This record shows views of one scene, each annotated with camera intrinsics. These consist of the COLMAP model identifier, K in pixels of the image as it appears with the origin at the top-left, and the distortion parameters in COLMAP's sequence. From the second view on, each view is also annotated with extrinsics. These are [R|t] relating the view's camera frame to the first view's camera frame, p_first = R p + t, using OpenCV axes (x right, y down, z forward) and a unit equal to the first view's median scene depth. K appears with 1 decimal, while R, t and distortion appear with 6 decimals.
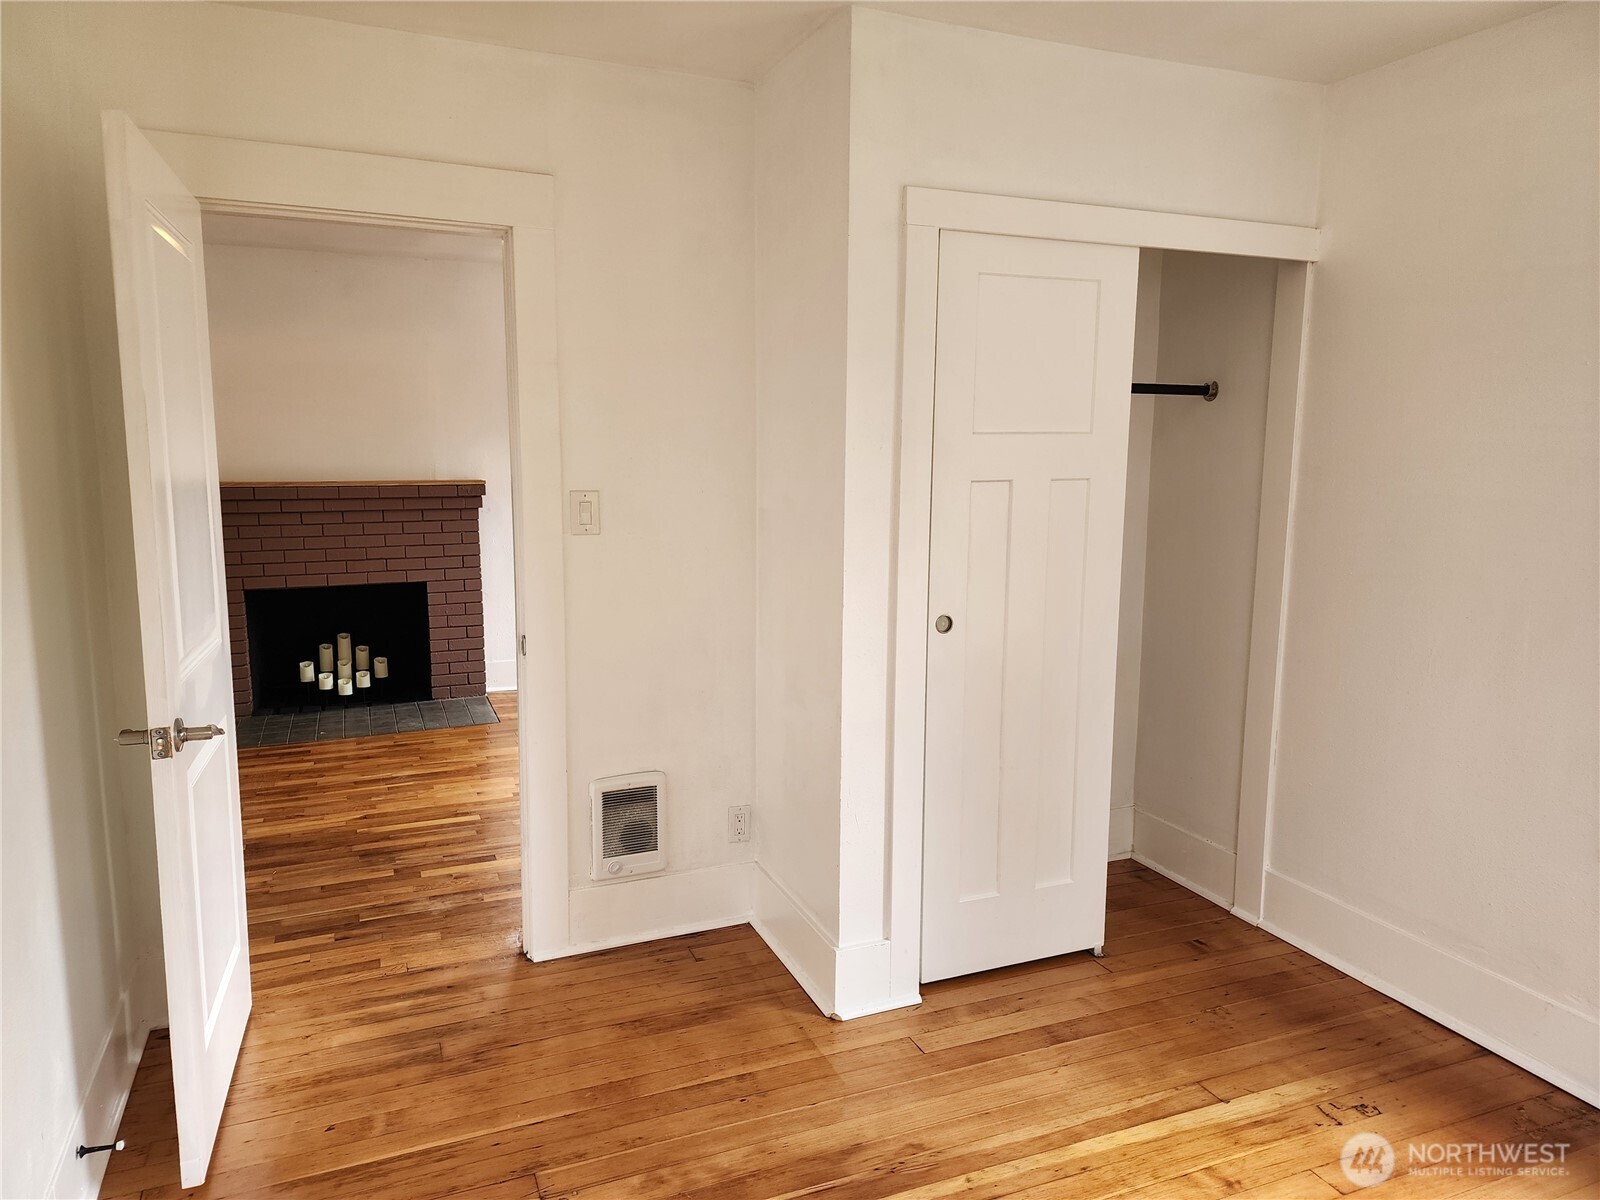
lens RADIAL K [[1067.6, 0, 795.5], [0, 1067.6, 599.4], [0, 0, 1]] dist [0.074046, -0.056737]
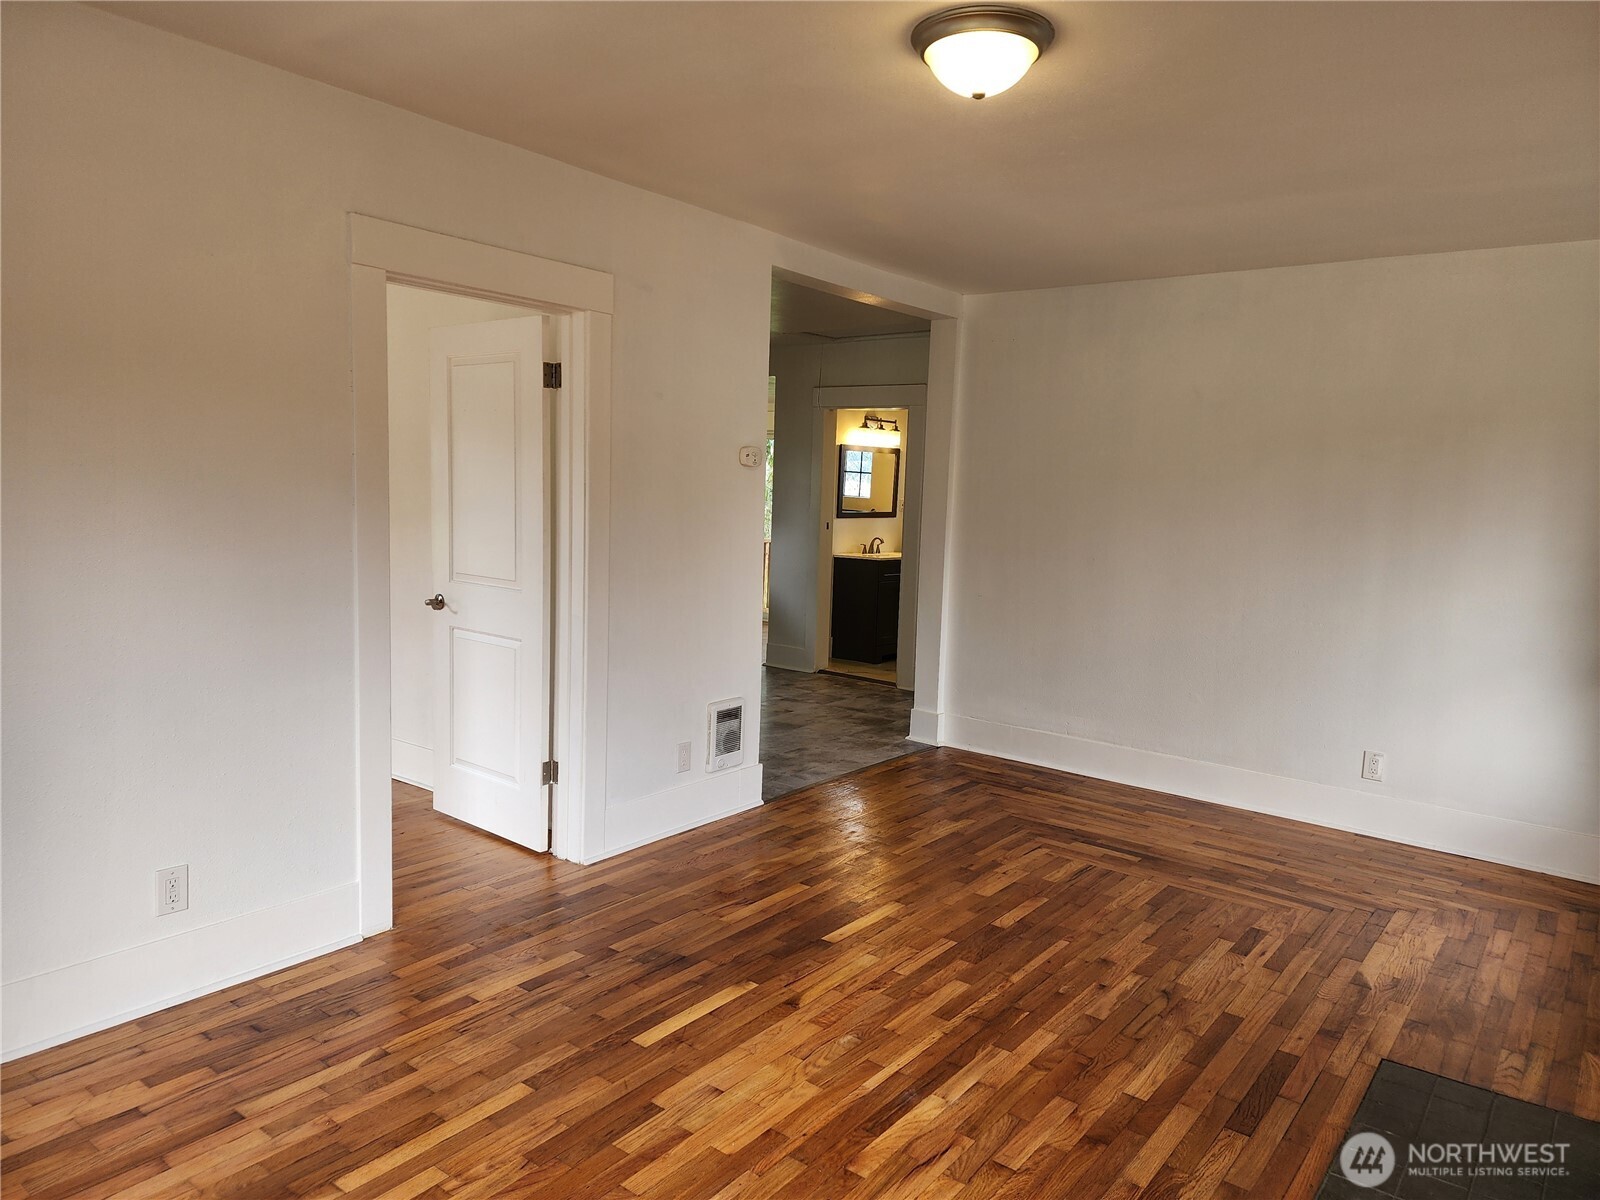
lens RADIAL K [[1067.6, 0, 799.1], [0, 1067.6, 594.3], [0, 0, 1]] dist [0.074046, -0.056737]
pose [[-0.868552, 0.018688, -0.495246, -0.042993], [-0.103820, 0.970256, 0.218690, -0.152077], [0.484602, 0.241360, -0.840777, 1.098381]]
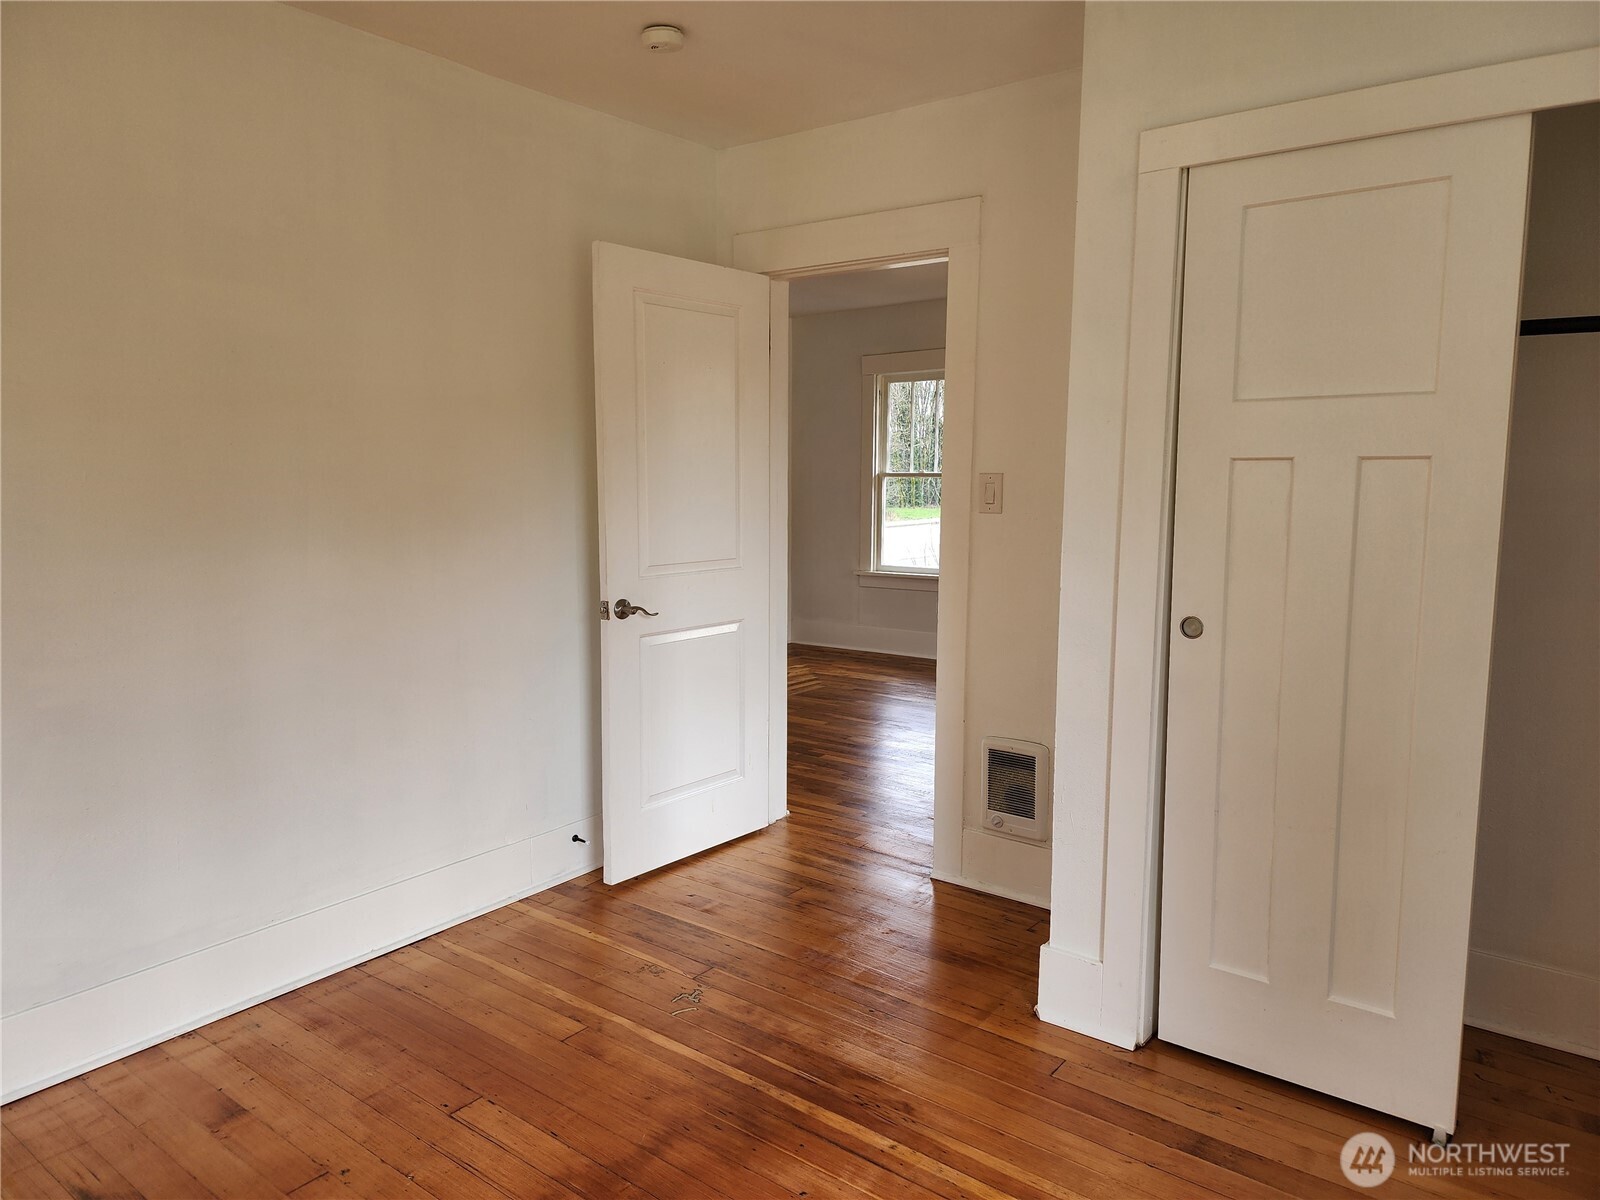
lens RADIAL K [[1067.6, 0, 812.1], [0, 1067.6, 599.4], [0, 0, 1]] dist [0.074046, -0.056737]
pose [[0.508510, 0.105906, -0.854518, 0.338491], [-0.120423, 0.991401, 0.051209, -0.002871], [0.852594, 0.076863, 0.516891, 0.139968]]
